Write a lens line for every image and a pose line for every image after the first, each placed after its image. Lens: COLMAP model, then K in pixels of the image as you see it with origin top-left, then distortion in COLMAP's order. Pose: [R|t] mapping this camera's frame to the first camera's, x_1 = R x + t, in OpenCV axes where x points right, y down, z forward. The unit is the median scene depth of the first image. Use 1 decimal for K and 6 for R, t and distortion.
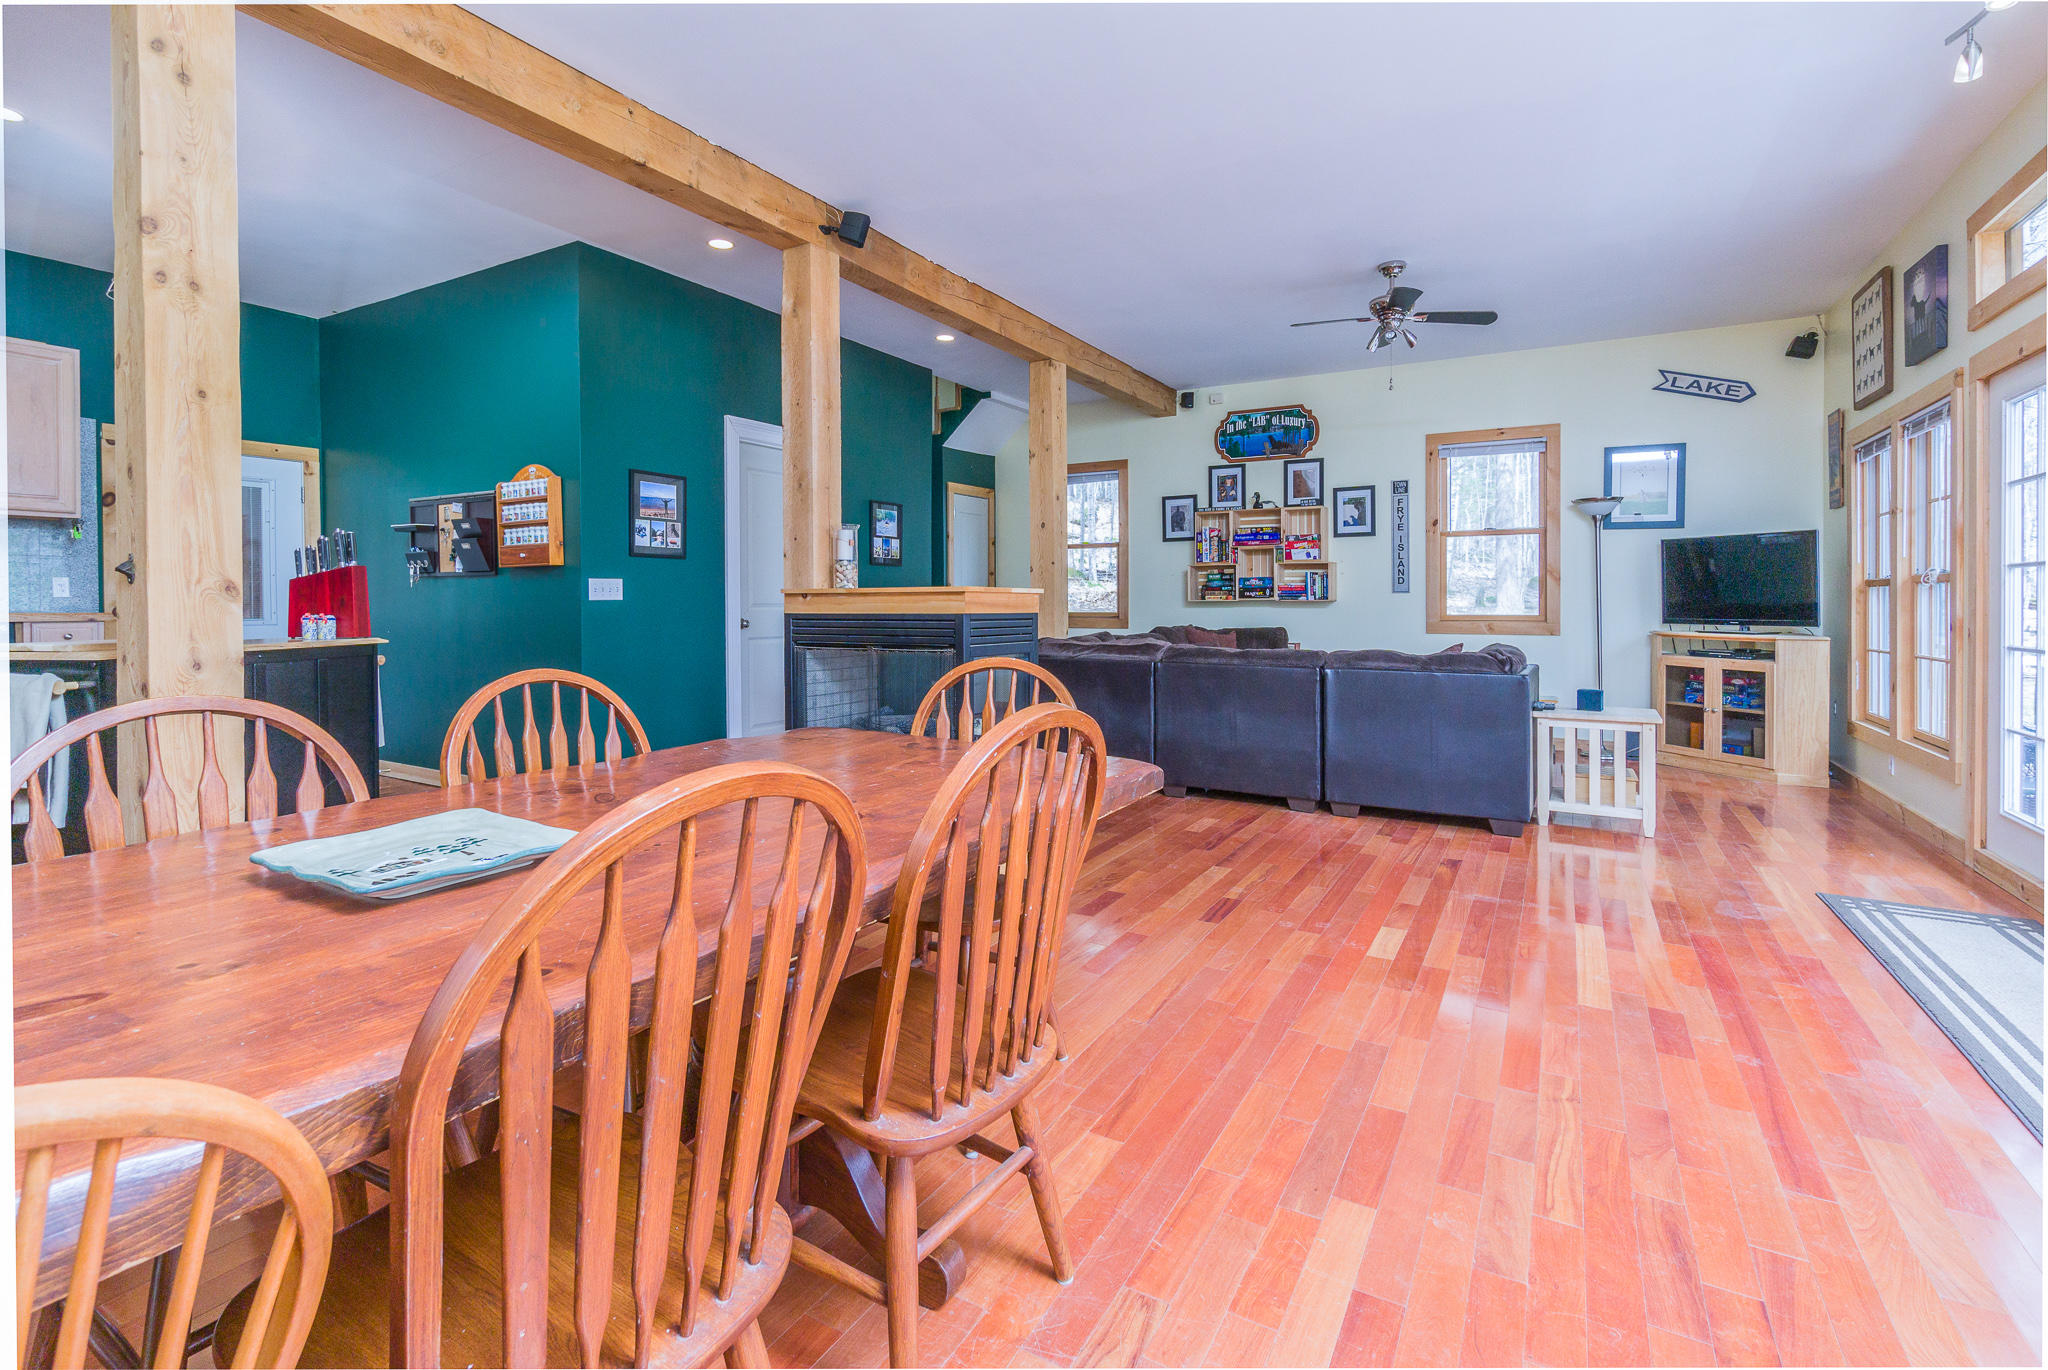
lens RADIAL K [[912.5, 0, 1066.1], [0, 912.5, 606.6], [0, 0, 1]] dist [-0.000872, 0.000943]
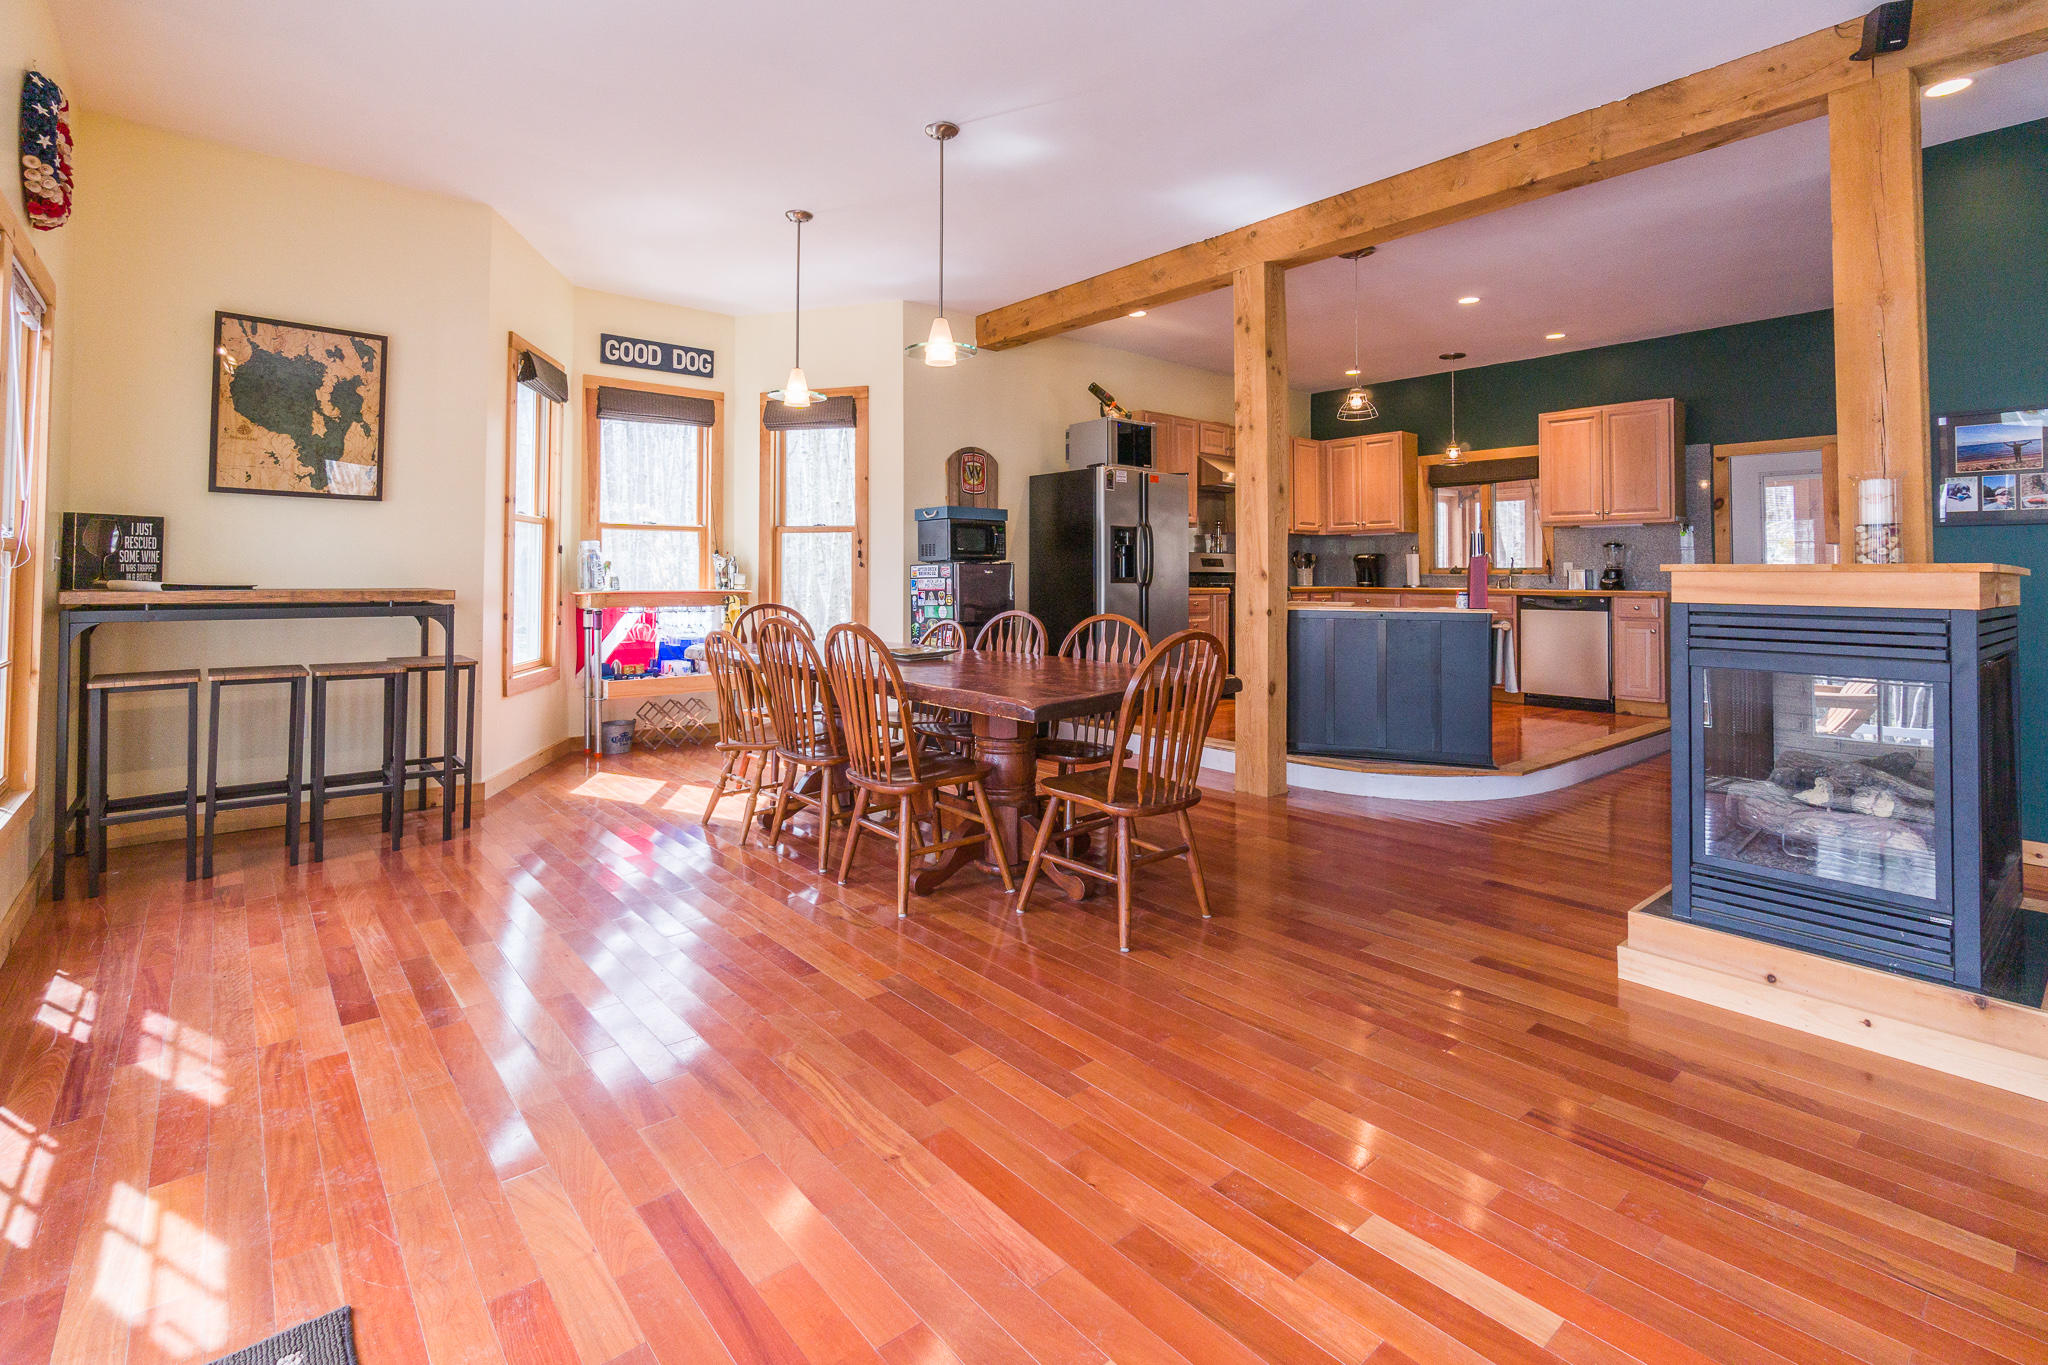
lens RADIAL K [[958.6, 0, 1041.3], [0, 958.6, 555.2], [0, 0, 1]] dist [-0.001957, 0.000230]
pose [[-0.331403, -0.025089, -0.943156, 0.827461], [-0.011965, 0.999678, -0.022389, -0.007196], [0.943413, 0.003865, -0.331597, 0.858699]]
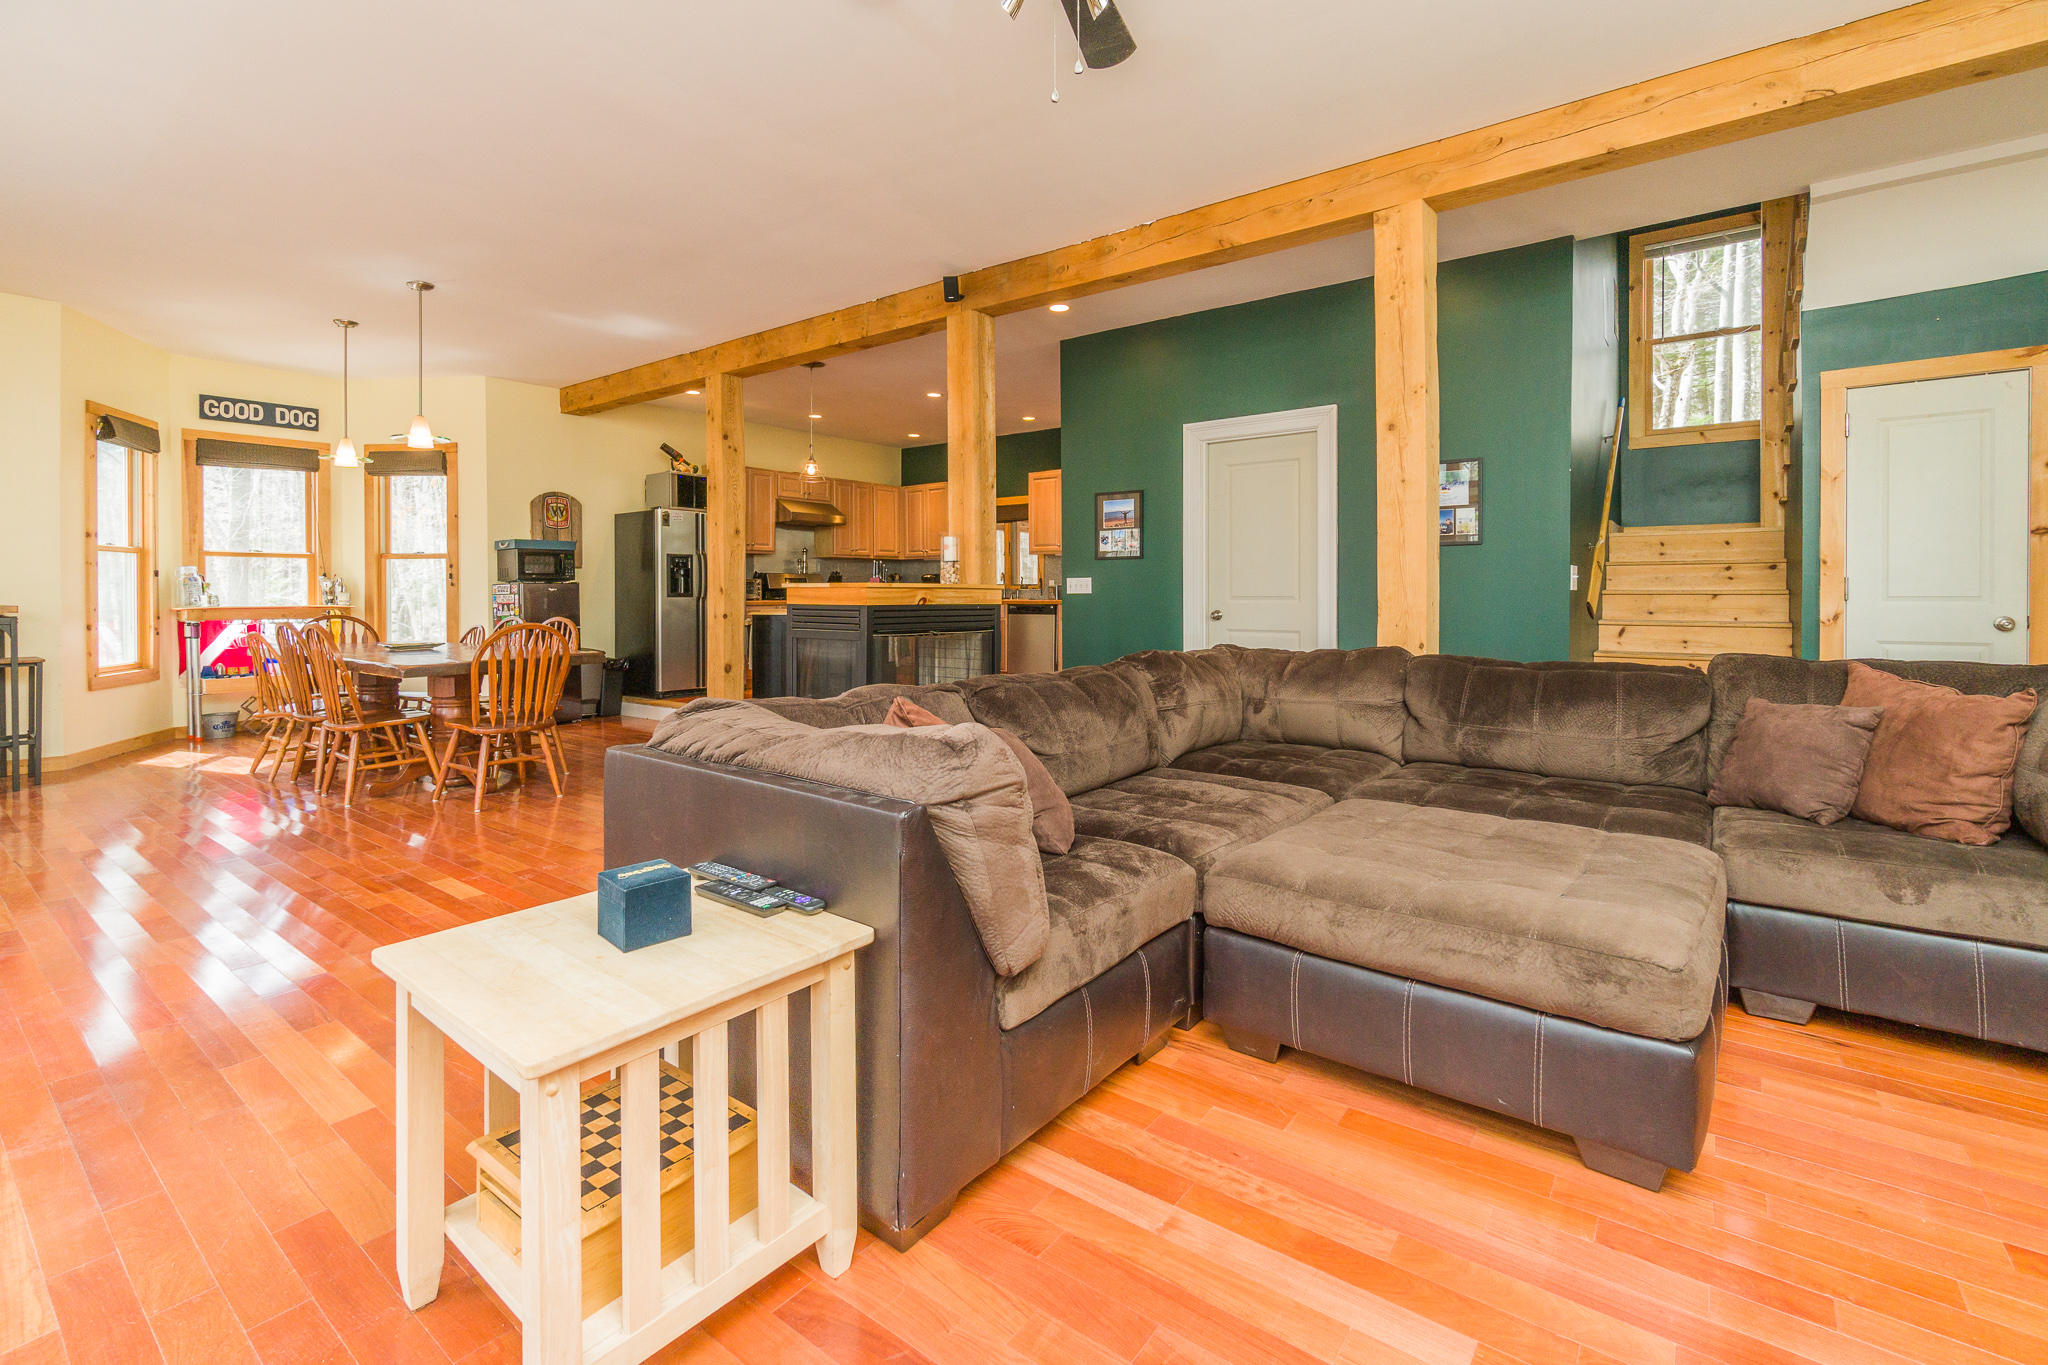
lens RADIAL K [[912.5, 0, 1060.9], [0, 912.5, 594.3], [0, 0, 1]] dist [-0.000872, 0.000943]
pose [[-0.112224, -0.000379, -0.993683, 1.272634], [-0.004566, 0.999990, 0.000134, -0.009790], [0.993672, 0.004552, -0.112224, 1.697774]]
